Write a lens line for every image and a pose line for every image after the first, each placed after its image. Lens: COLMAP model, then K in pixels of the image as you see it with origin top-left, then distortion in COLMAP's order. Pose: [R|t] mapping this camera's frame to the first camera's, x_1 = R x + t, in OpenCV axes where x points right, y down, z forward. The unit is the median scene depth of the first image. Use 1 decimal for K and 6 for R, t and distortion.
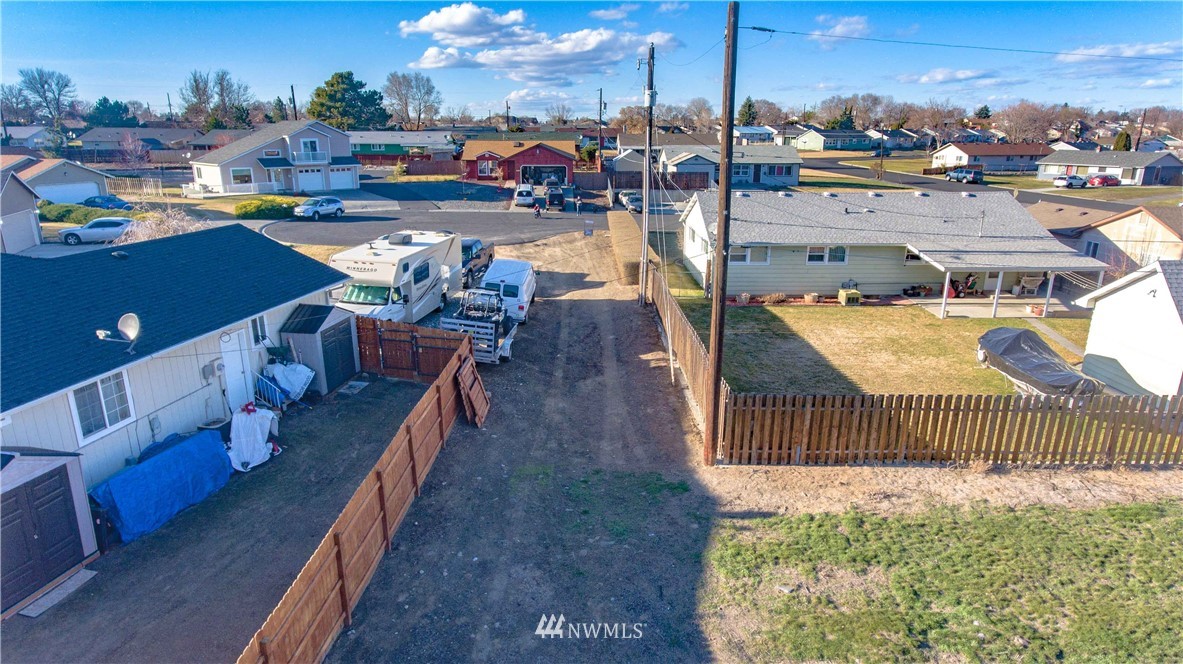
lens RADIAL K [[675.6, 0, 590.4], [0, 675.6, 335.8], [0, 0, 1]] dist [-0.019110, -0.000604]
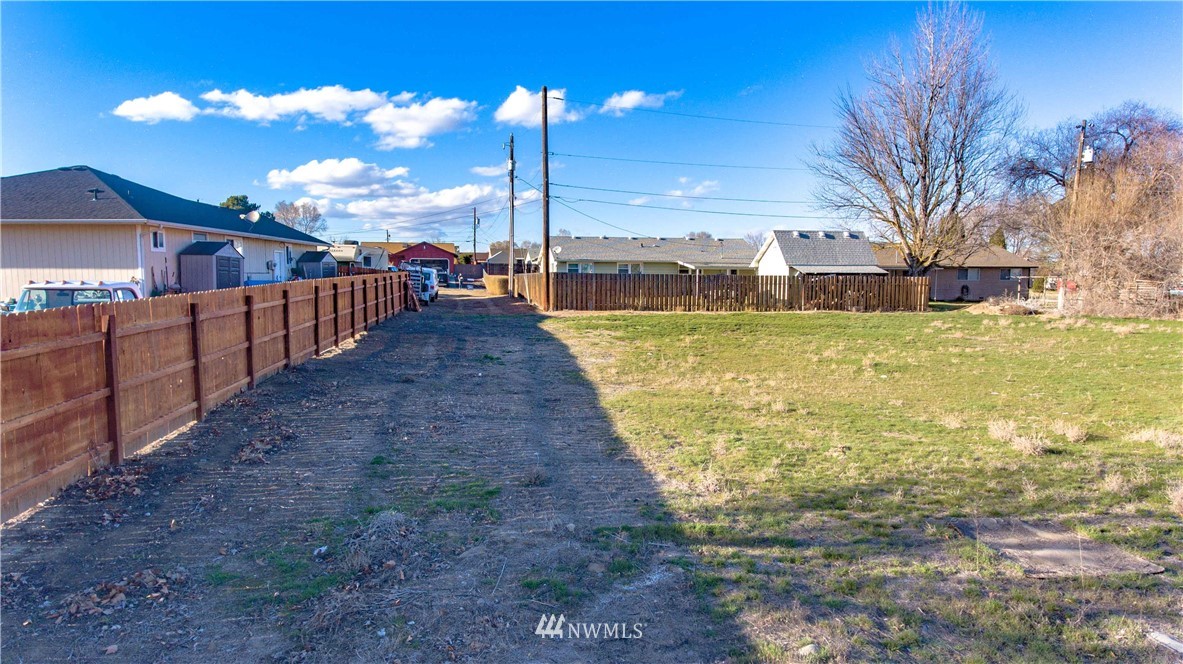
lens RADIAL K [[675.6, 0, 590.4], [0, 675.6, 335.8], [0, 0, 1]] dist [-0.019110, -0.000604]
pose [[0.982194, -0.015155, 0.187256, -0.038072], [0.054141, 0.977287, -0.204886, 0.405449], [-0.179898, 0.211376, 0.960706, -0.528922]]
